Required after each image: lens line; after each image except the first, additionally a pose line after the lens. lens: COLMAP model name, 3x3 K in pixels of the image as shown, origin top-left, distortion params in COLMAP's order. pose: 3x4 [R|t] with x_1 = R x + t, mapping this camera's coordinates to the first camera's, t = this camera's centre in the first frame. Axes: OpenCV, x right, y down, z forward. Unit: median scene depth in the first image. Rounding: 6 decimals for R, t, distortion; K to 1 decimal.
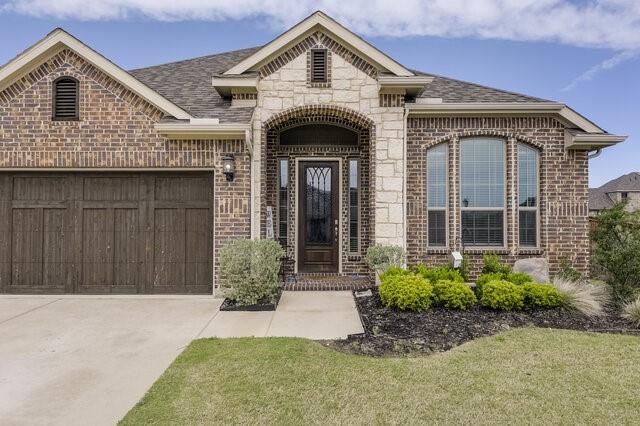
lens RADIAL K [[414.6, 0, 317.4], [0, 414.6, 225.0], [0, 0, 1]] dist [0.000482, -0.003591]
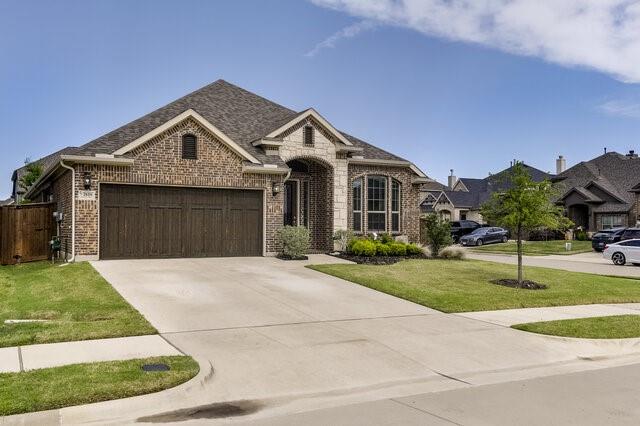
lens RADIAL K [[579.6, 0, 320.0], [0, 579.6, 214.4], [0, 0, 1]] dist [-0.006438, 0.000606]
pose [[0.871943, 0.014877, 0.489381, -1.248621], [-0.013422, 0.999889, -0.006481, -0.007198], [-0.489423, -0.000917, 0.872046, -1.337430]]
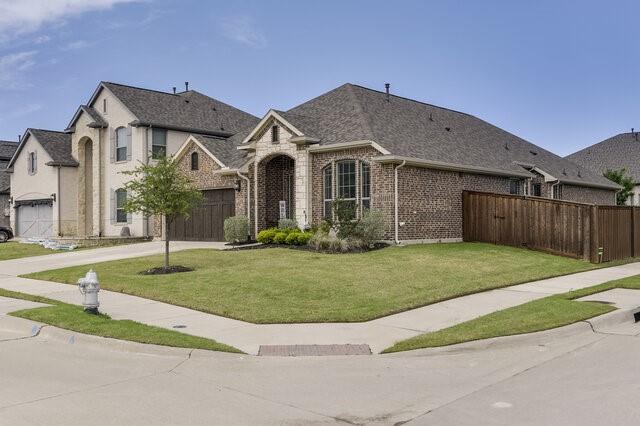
lens RADIAL K [[621.6, 0, 319.3], [0, 621.6, 215.0], [0, 0, 1]] dist [0.007799, 0.000000]
pose [[0.747419, -0.017609, -0.664120, 2.248991], [0.020818, 0.999779, -0.003080, 0.037744], [0.664027, -0.011523, 0.747620, -1.194426]]
